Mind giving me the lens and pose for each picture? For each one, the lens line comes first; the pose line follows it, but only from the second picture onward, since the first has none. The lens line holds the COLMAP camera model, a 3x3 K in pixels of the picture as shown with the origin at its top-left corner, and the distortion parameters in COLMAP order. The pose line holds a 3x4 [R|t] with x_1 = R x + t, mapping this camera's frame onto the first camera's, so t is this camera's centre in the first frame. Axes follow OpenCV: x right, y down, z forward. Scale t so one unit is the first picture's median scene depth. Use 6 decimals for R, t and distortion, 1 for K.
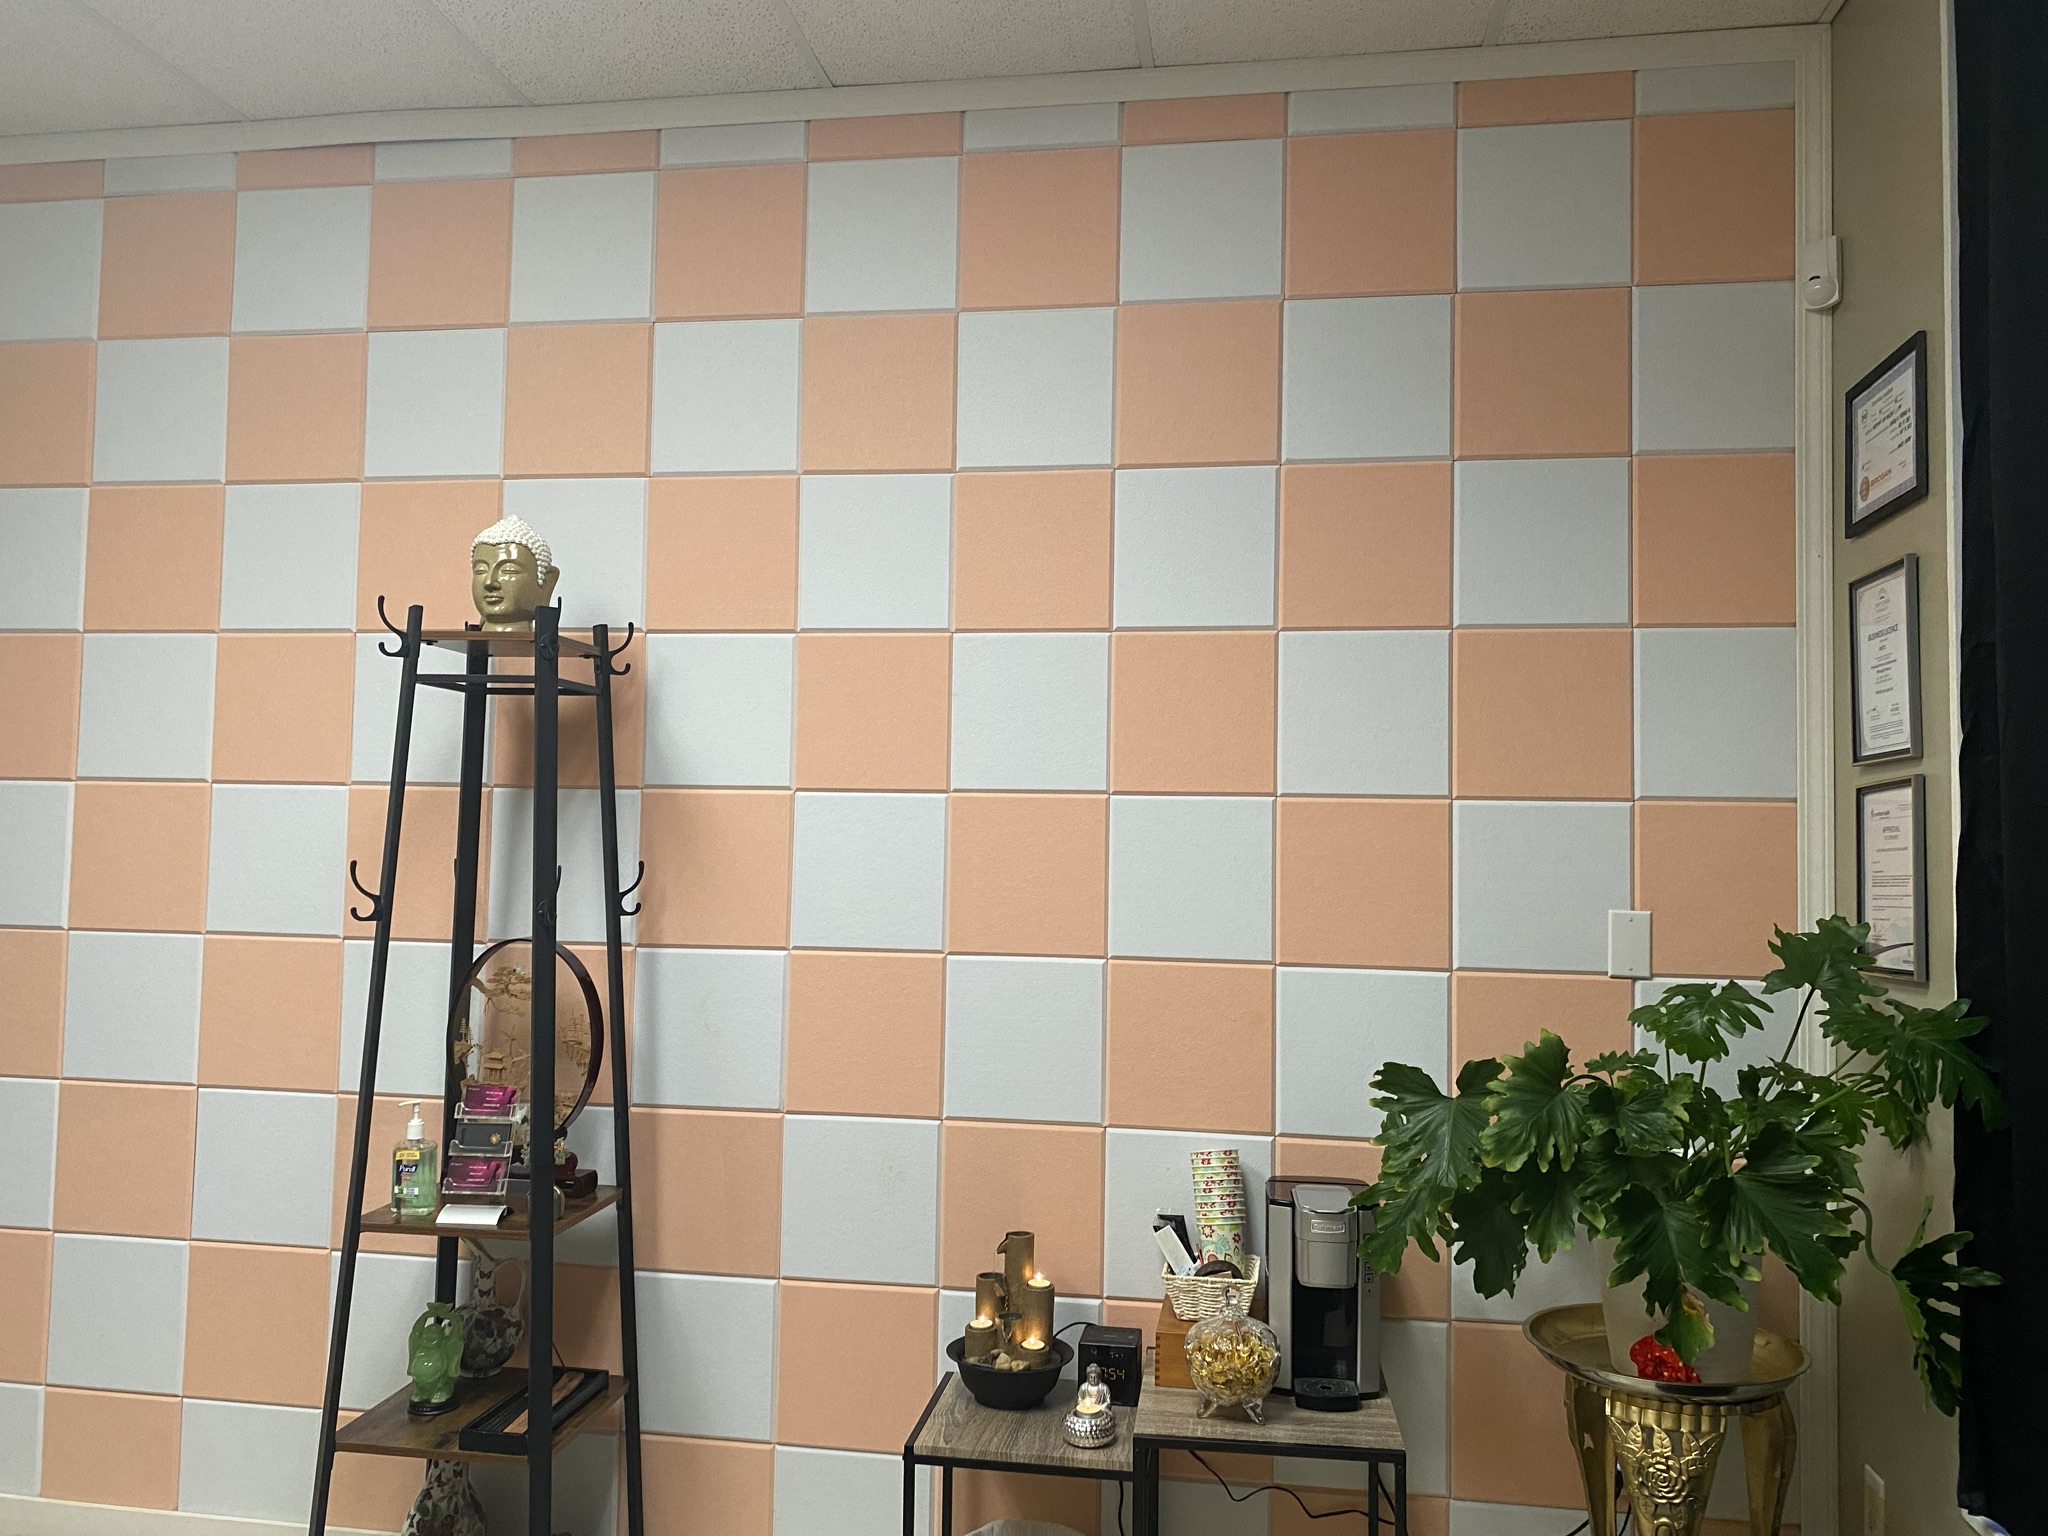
lens RADIAL K [[1585.0, 0, 1024.0], [0, 1585.0, 768.0], [0, 0, 1]] dist [0.005449, 0.004701]
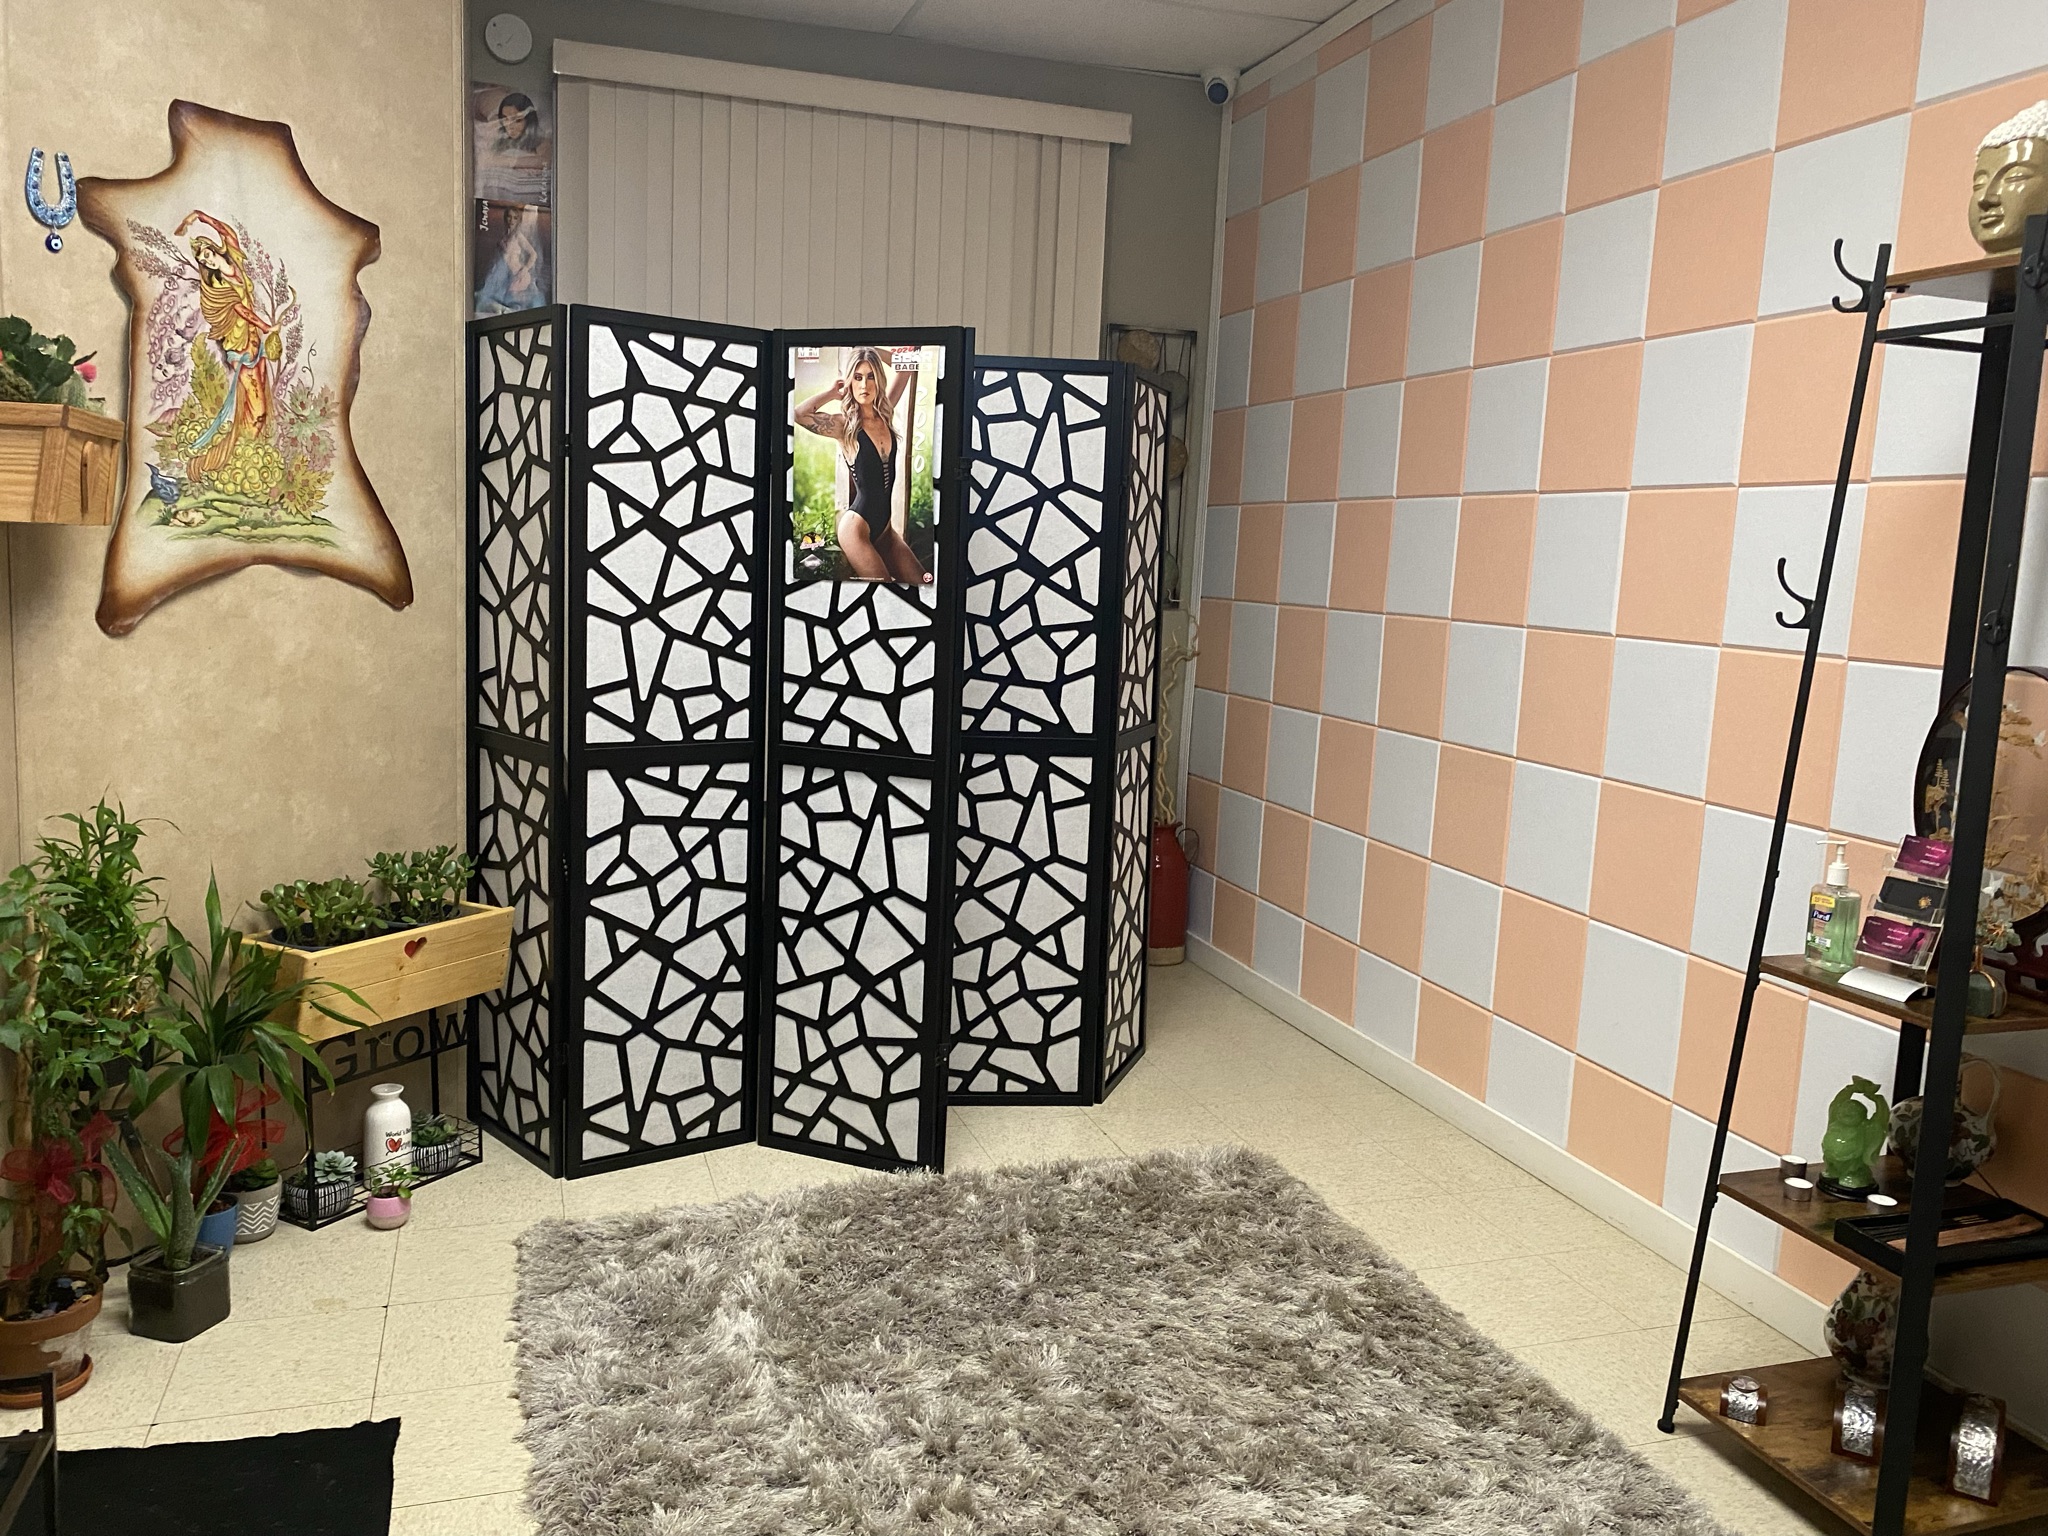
lens RADIAL K [[1585.0, 0, 1024.0], [0, 1585.0, 768.0], [0, 0, 1]] dist [0.005449, 0.004701]
pose [[0.443754, 0.118811, -0.888238, 0.177824], [0.009270, 0.990511, 0.137122, 0.047647], [0.896101, -0.069082, 0.438442, 0.227120]]
